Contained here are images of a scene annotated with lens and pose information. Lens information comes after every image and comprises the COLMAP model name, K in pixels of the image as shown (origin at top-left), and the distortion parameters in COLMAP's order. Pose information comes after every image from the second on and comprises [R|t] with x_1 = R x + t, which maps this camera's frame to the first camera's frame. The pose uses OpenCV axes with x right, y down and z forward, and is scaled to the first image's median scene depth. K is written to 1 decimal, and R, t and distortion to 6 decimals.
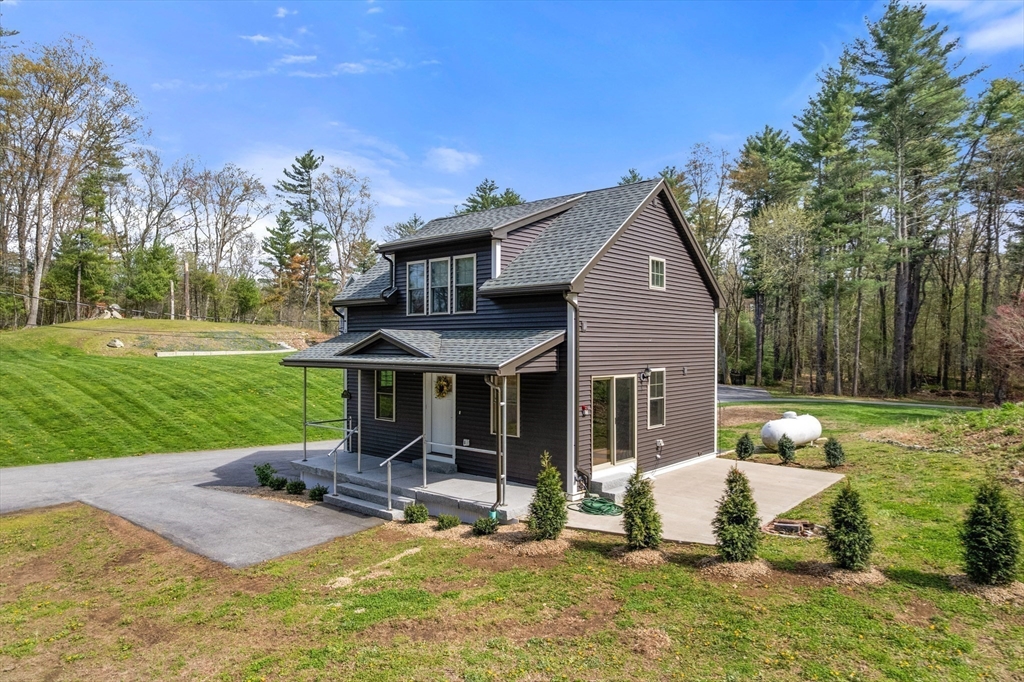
lens RADIAL K [[655.4, 0, 512.0], [0, 655.4, 341.0], [0, 0, 1]] dist [-0.080327, 0.071792]
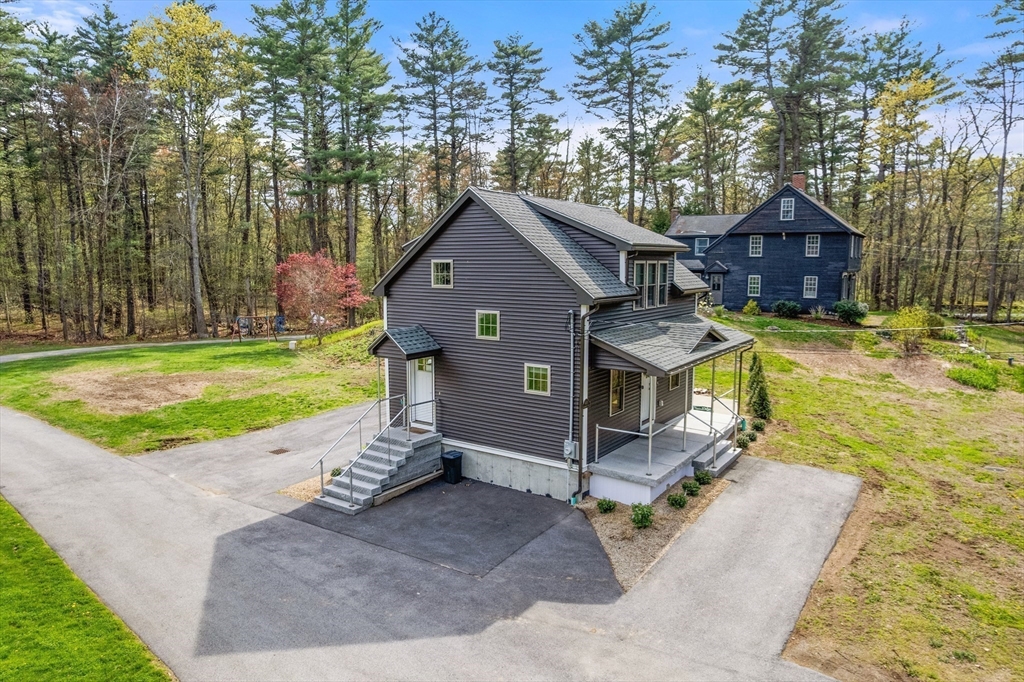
lens RADIAL K [[655.4, 0, 512.0], [0, 655.4, 341.0], [0, 0, 1]] dist [-0.080327, 0.071792]
pose [[-0.113504, -0.122757, 0.985925, -1.292644], [-0.007718, 0.992417, 0.122677, -0.127328], [-0.993508, 0.006315, -0.113591, 1.412225]]
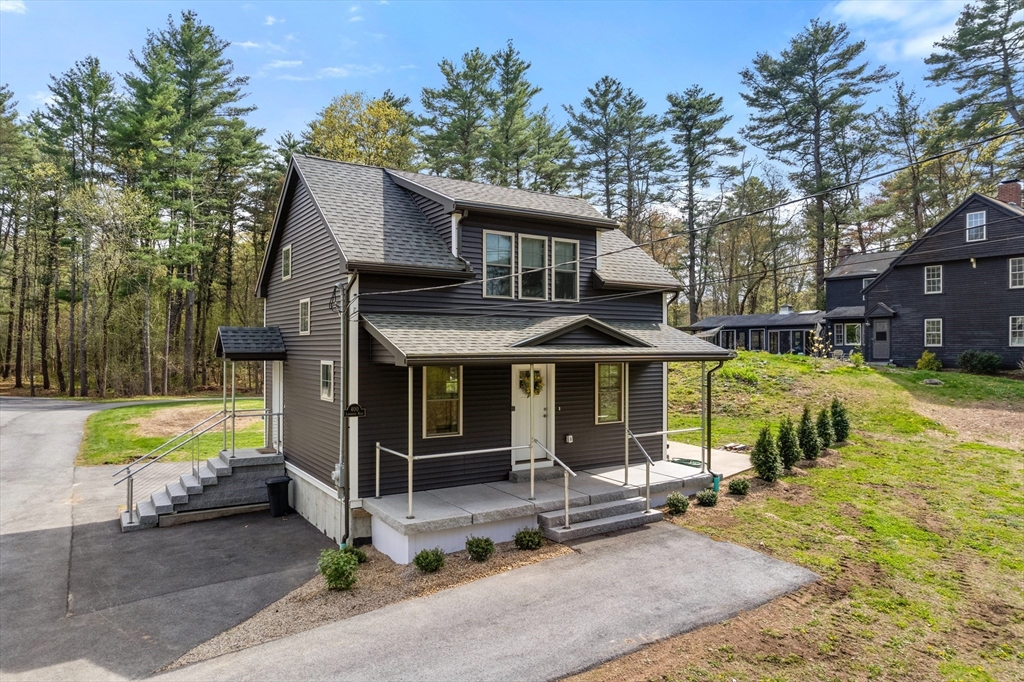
lens RADIAL K [[655.4, 0, 512.0], [0, 655.4, 341.0], [0, 0, 1]] dist [-0.080327, 0.071792]
pose [[0.269946, 0.008280, 0.962840, -0.969893], [-0.006970, 0.999954, -0.006645, 0.020715], [-0.962850, -0.004917, 0.269992, 0.803814]]
